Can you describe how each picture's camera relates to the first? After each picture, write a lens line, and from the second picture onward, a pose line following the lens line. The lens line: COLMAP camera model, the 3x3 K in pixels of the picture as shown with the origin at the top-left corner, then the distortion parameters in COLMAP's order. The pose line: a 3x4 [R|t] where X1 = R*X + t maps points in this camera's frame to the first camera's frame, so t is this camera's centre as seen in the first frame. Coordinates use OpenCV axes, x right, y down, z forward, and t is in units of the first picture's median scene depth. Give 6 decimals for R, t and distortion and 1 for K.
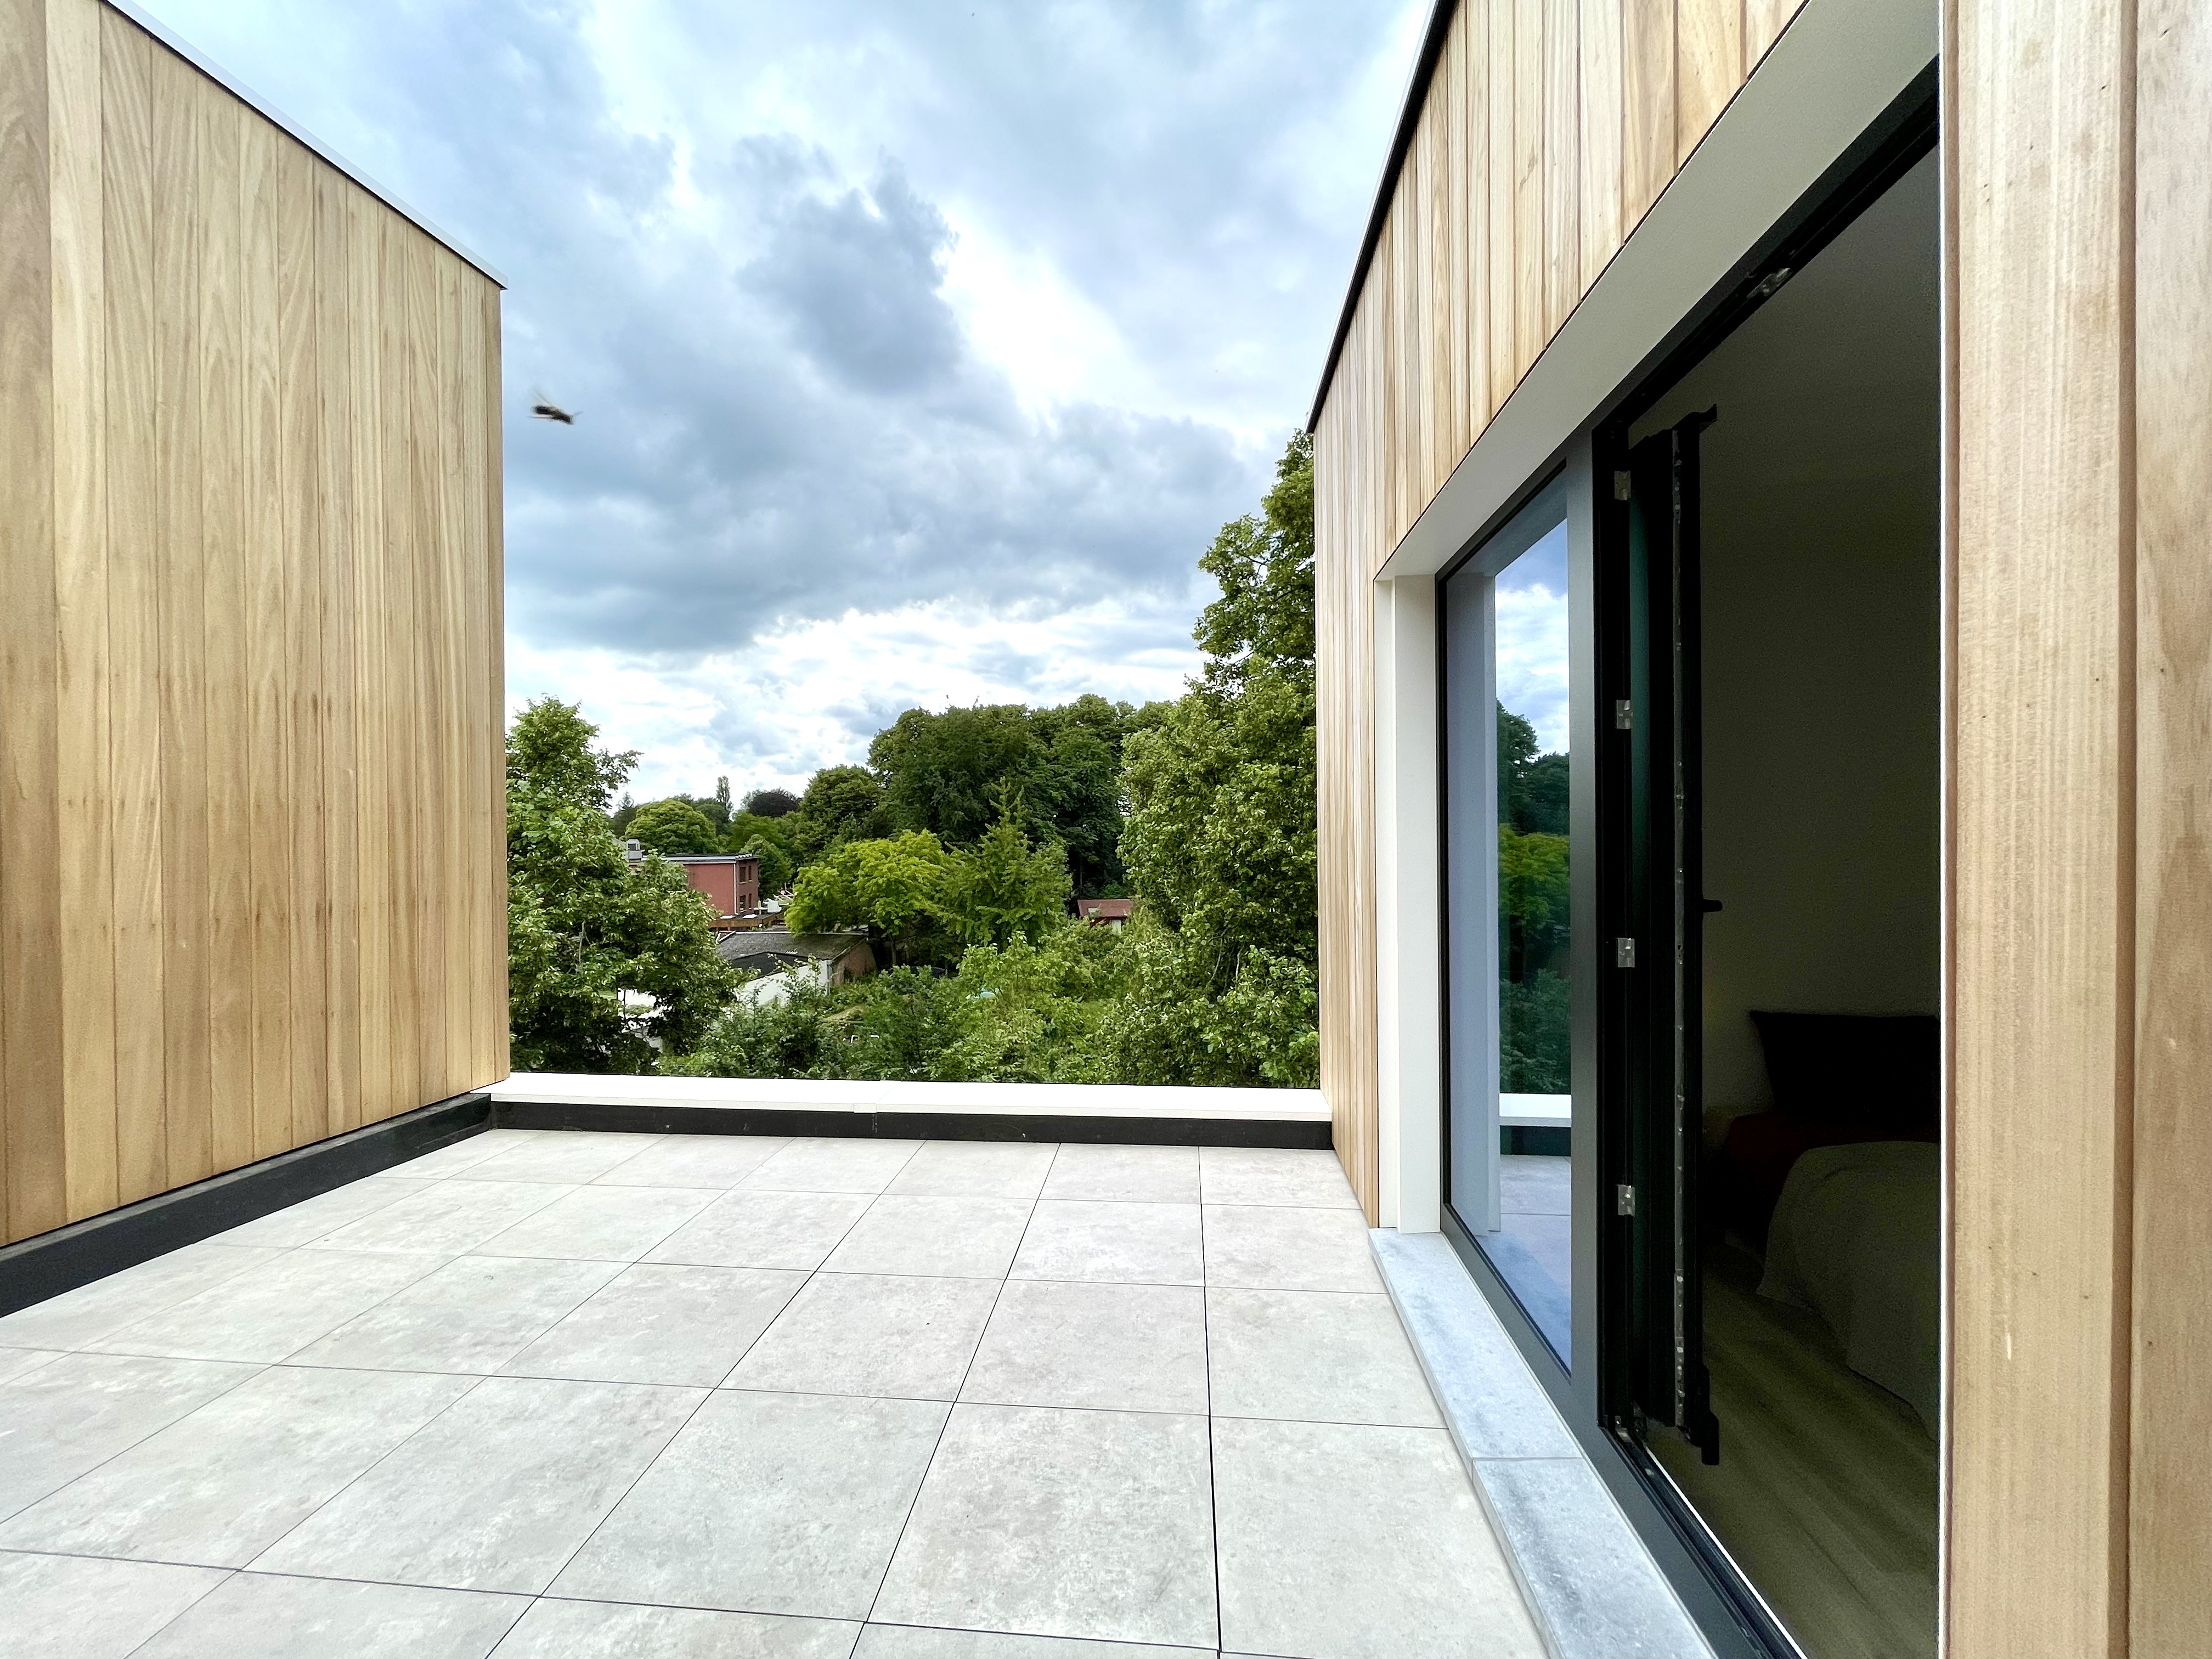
lens RADIAL K [[907.4, 0, 1106.0], [0, 907.4, 829.5], [0, 0, 1]] dist [0.012990, 0.000305]
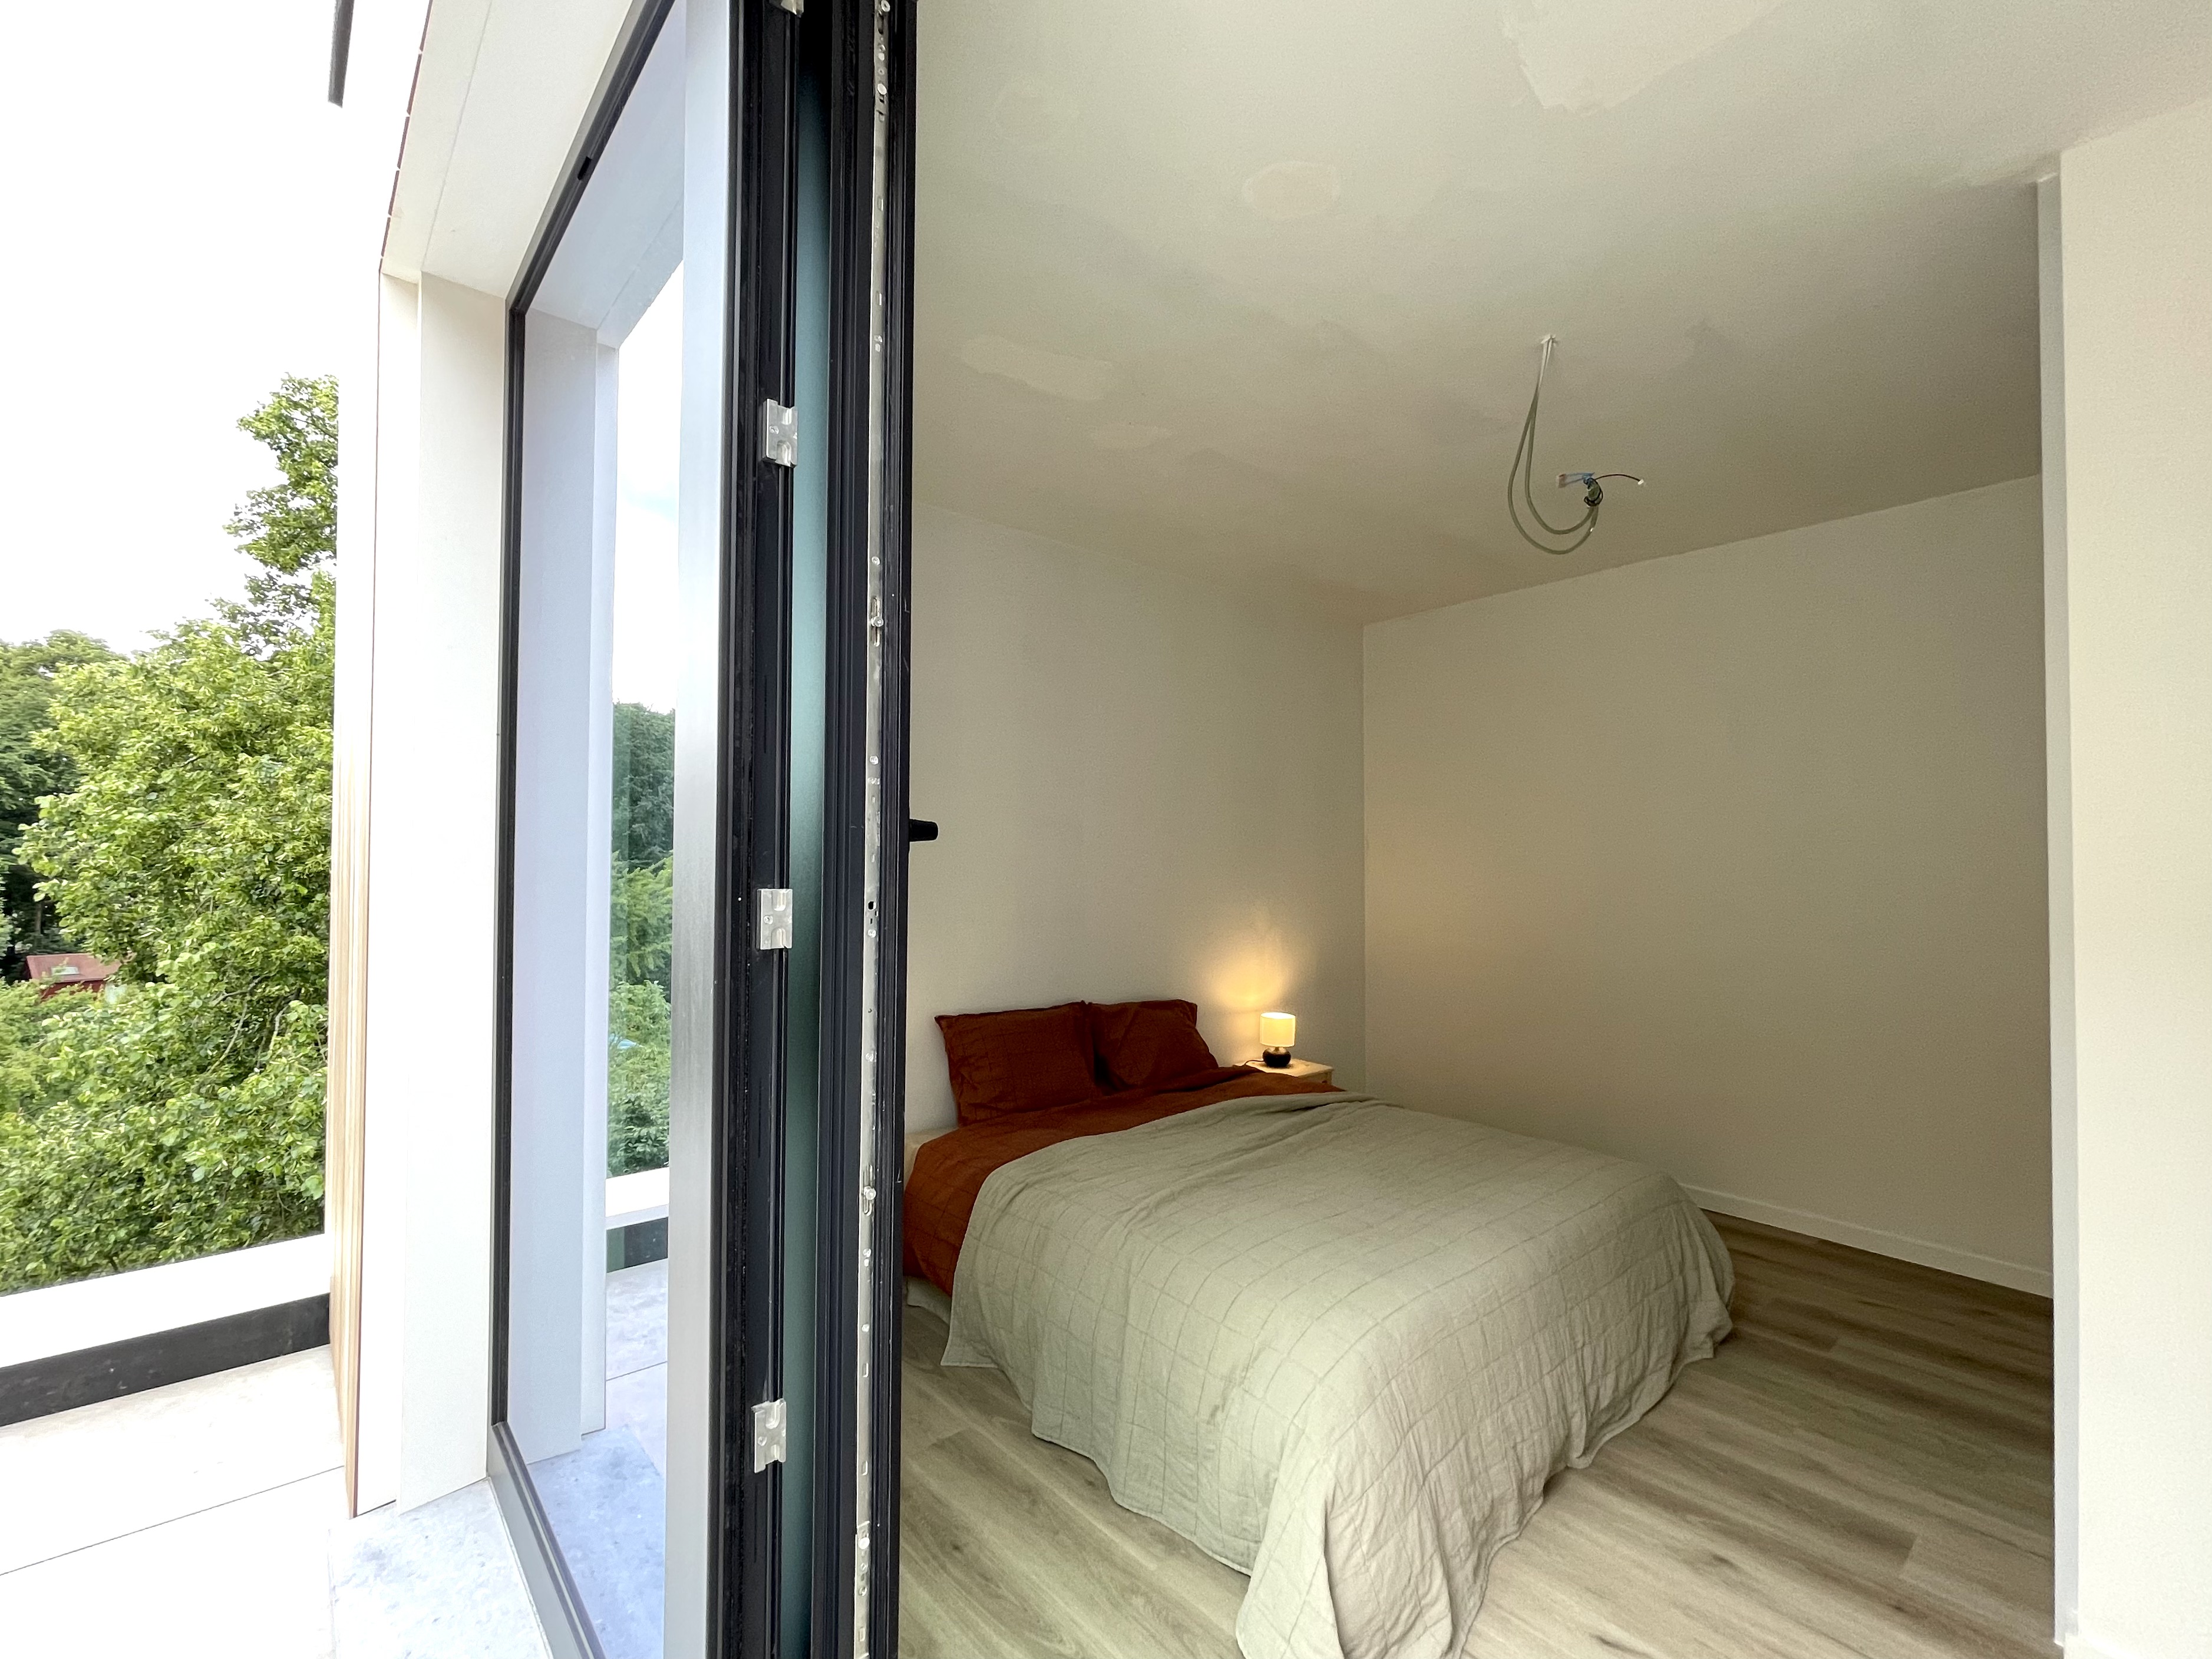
lens RADIAL K [[970.6, 0, 1106.0], [0, 970.6, 829.5], [0, 0, 1]] dist [-0.000428, -0.015295]
pose [[0.693457, 0.025344, 0.720052, 0.069567], [-0.007723, 0.999585, -0.027746, 0.021826], [-0.720456, 0.013680, 0.693365, 0.112387]]
